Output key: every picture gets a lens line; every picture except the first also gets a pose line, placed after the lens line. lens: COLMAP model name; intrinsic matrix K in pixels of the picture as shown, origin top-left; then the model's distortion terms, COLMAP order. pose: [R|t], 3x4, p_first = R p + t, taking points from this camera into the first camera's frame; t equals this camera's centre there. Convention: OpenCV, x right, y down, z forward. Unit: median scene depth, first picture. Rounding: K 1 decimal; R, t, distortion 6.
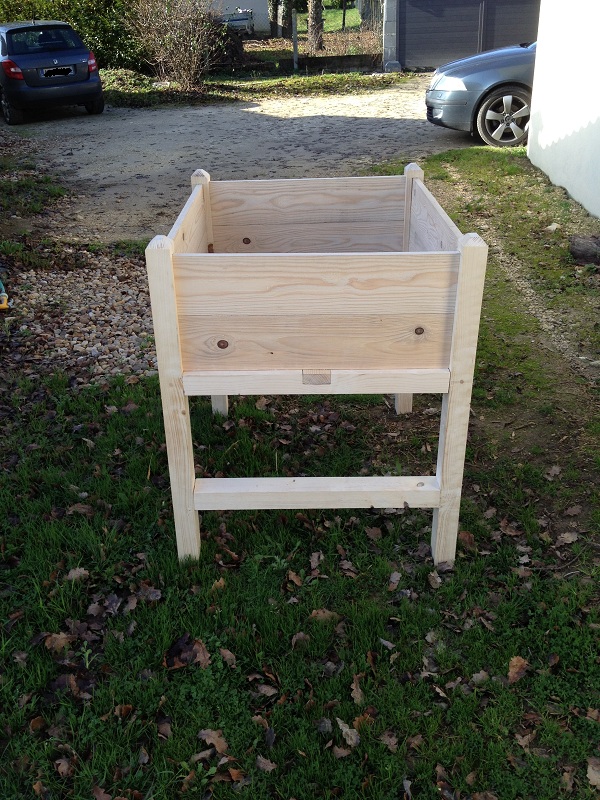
lens RADIAL K [[763.6, 0, 300.0], [0, 763.6, 400.0], [0, 0, 1]] dist [0.088469, -0.187421]
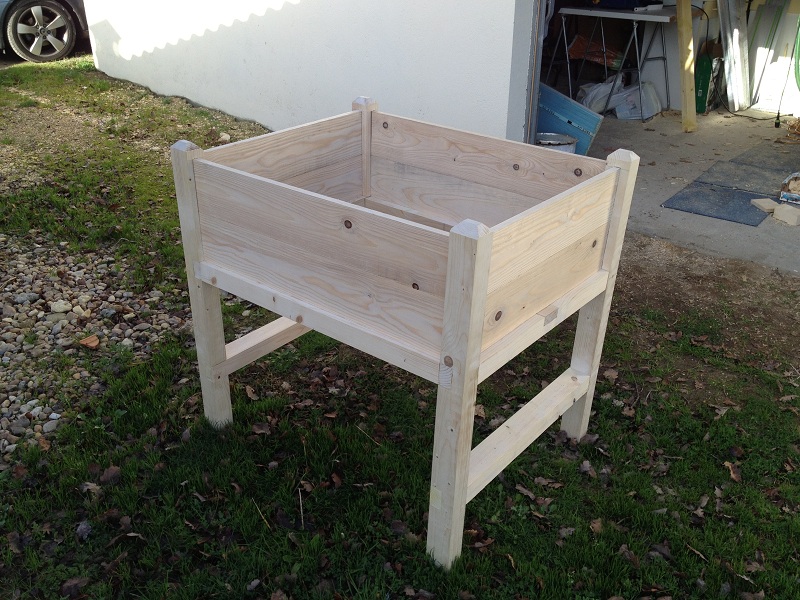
lens RADIAL K [[763.6, 0, 400.0], [0, 763.6, 300.0], [0, 0, 1]] dist [0.088469, -0.187421]
pose [[0.625534, -0.325613, 0.709002, -0.215355], [0.317640, 0.936310, 0.149760, -0.069598], [-0.712610, 0.131527, 0.689121, 0.114598]]
